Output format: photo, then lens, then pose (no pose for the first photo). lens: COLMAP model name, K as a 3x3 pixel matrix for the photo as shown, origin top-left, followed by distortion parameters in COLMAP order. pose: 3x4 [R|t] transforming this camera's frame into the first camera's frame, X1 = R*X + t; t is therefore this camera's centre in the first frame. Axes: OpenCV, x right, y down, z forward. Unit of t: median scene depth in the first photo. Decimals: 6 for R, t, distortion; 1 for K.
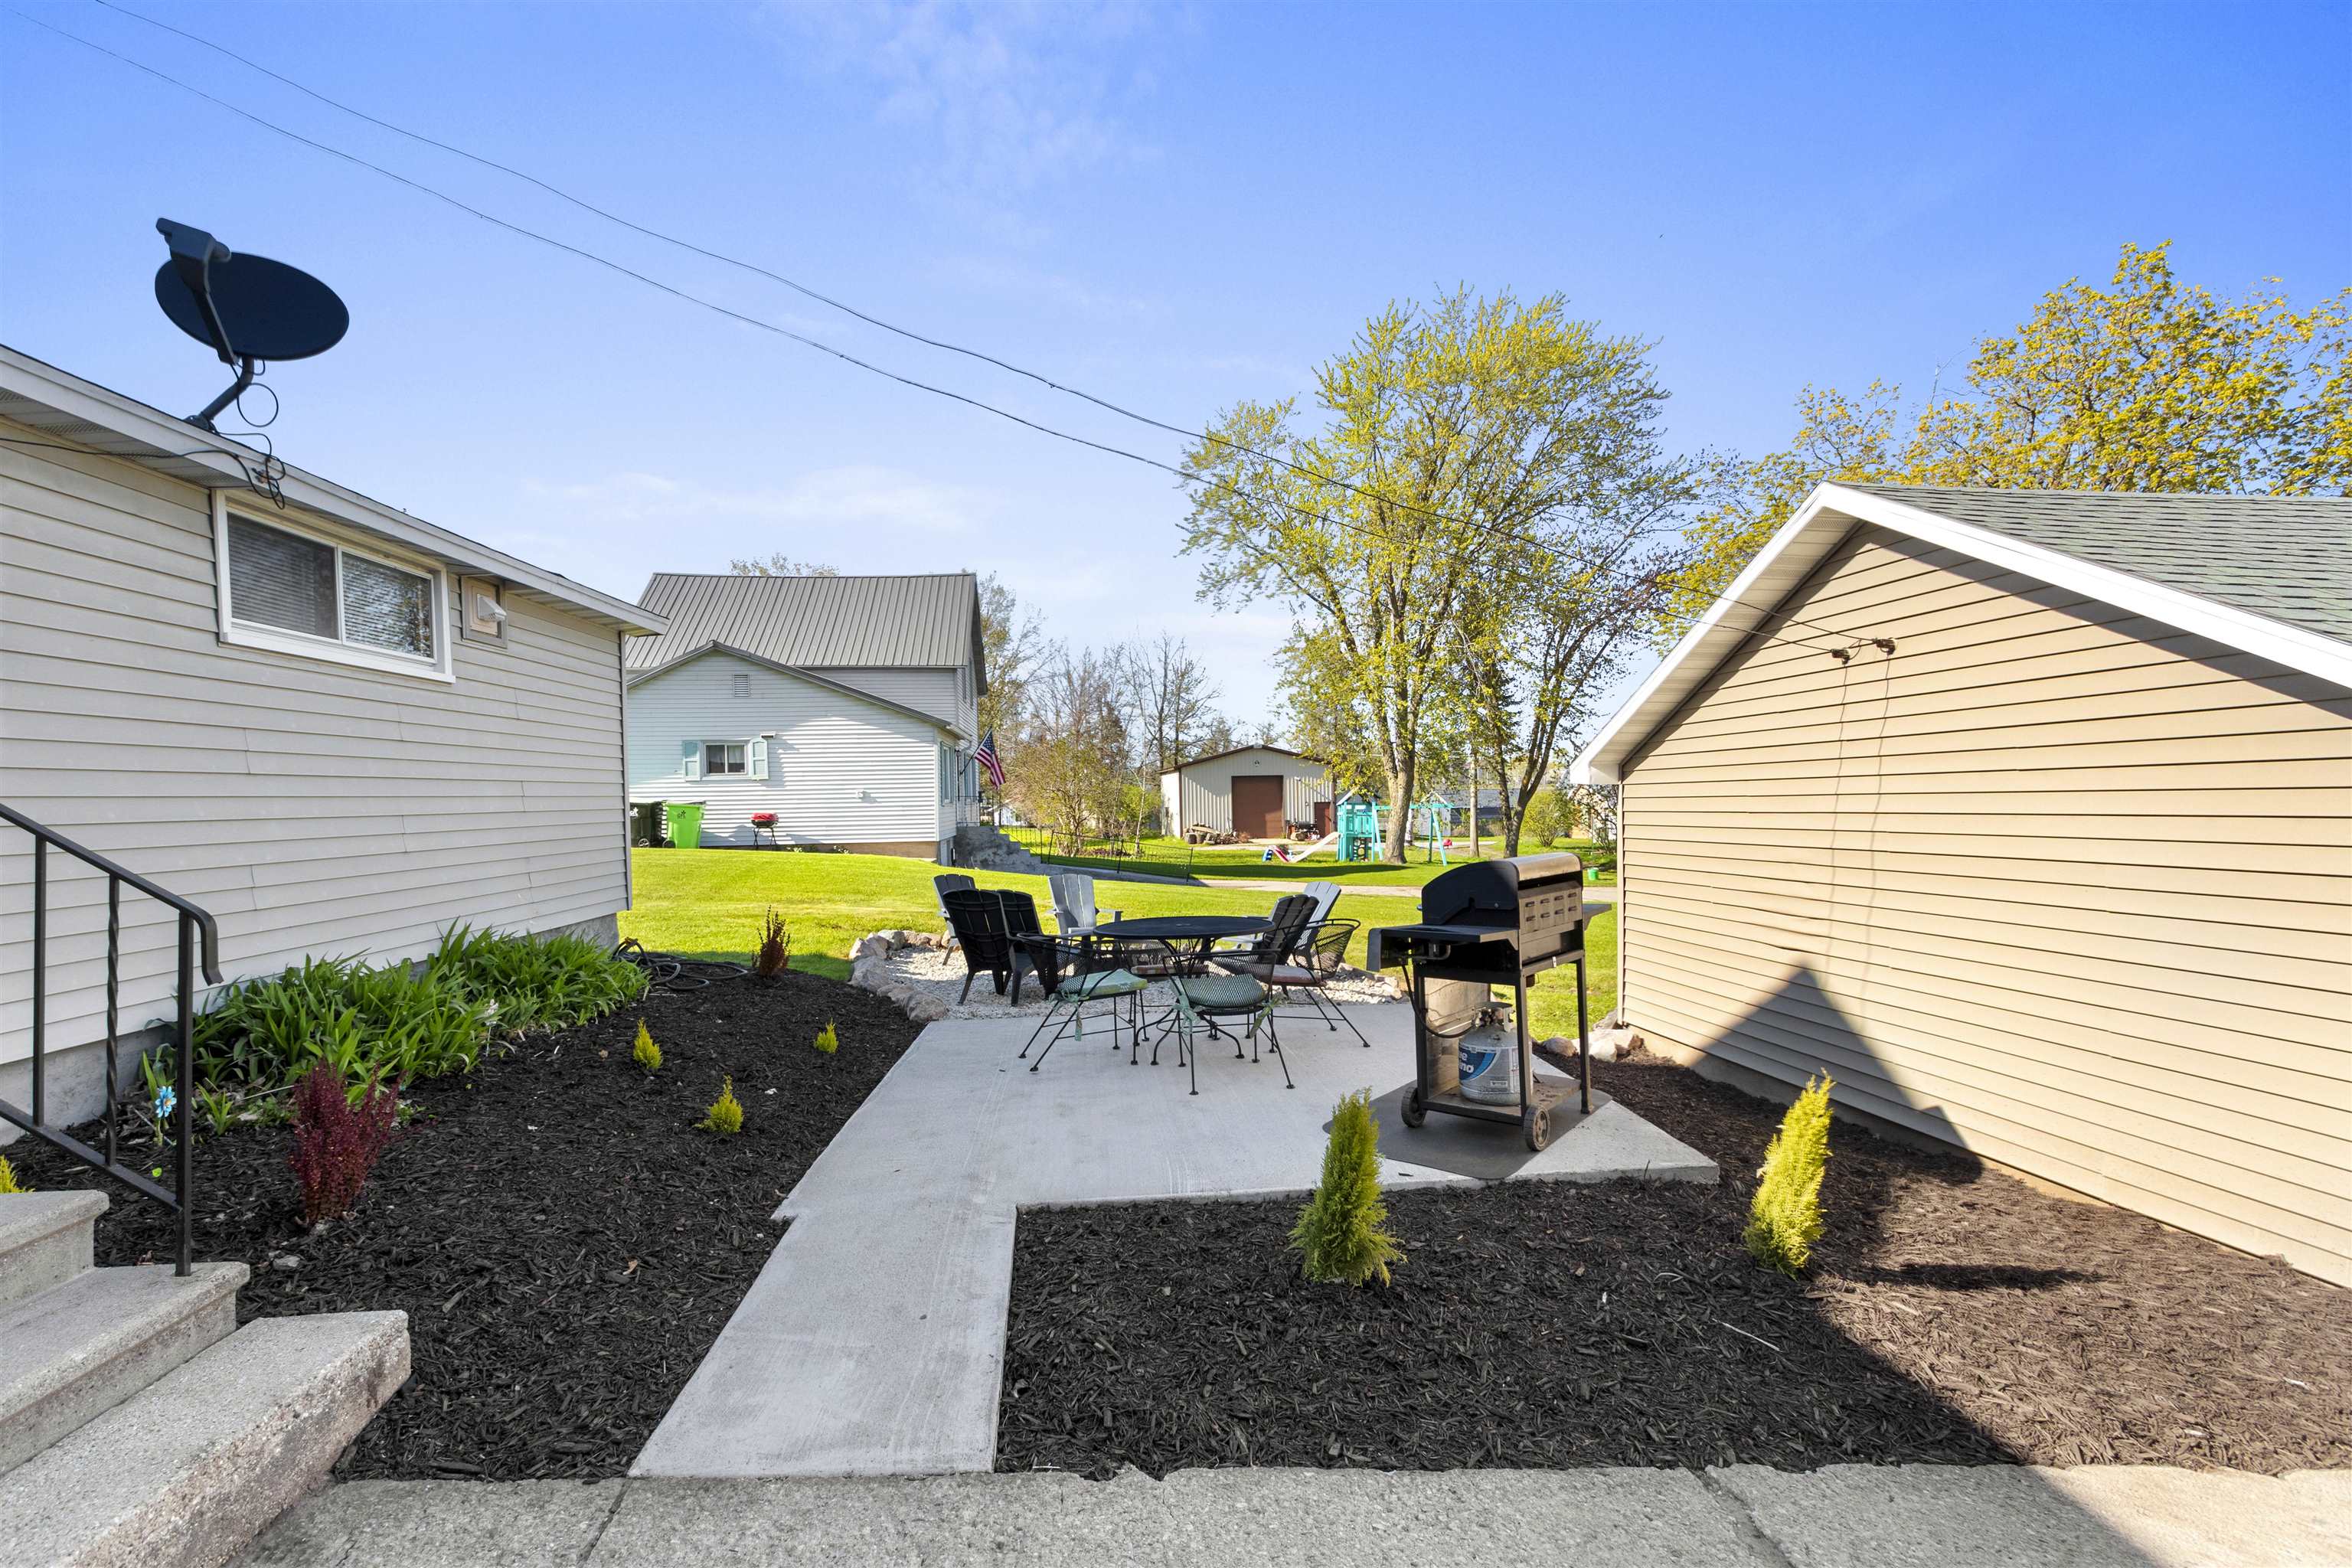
lens RADIAL K [[1078.8, 0, 1158.6], [0, 1078.8, 797.8], [0, 0, 1]] dist [0.015295, -0.005102]
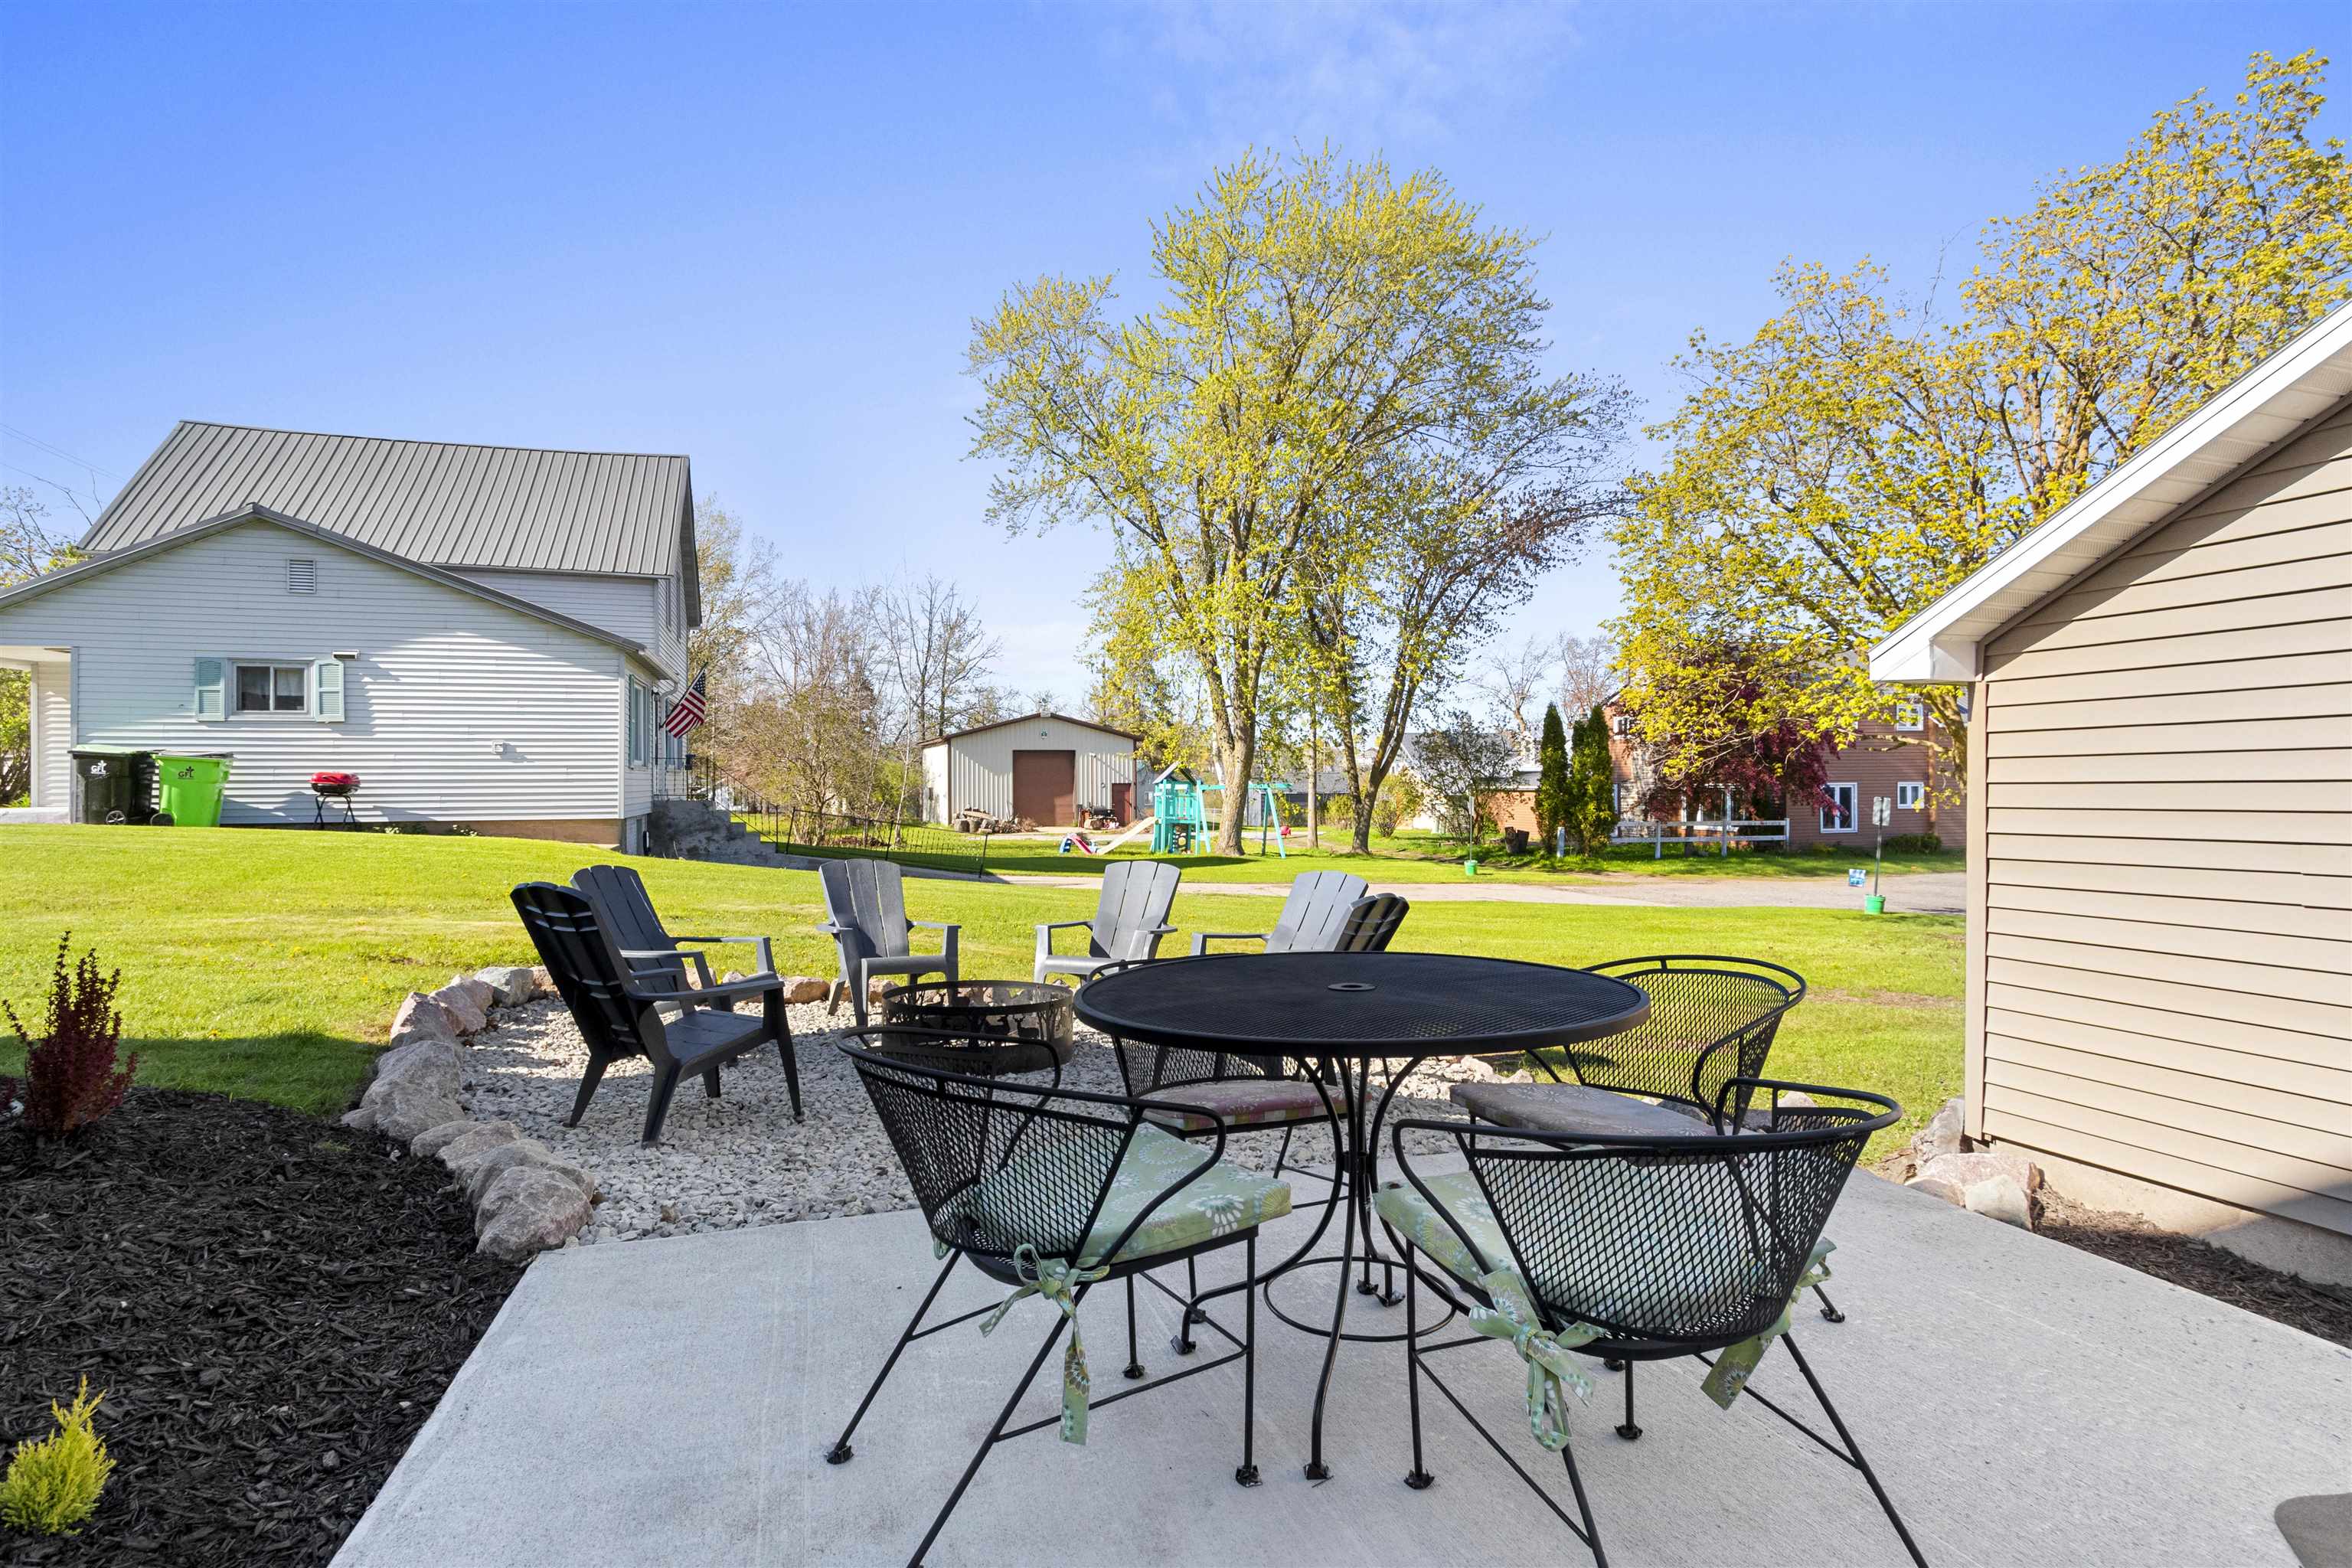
lens RADIAL K [[1225.7, 0, 1157.8], [0, 1225.7, 755.2], [0, 0, 1]] dist [0.015696, -0.000552]
pose [[0.979563, 0.017263, 0.200396, -0.020246], [-0.012442, 0.999603, -0.025290, 0.010616], [-0.200753, 0.022279, 0.979388, 0.118306]]
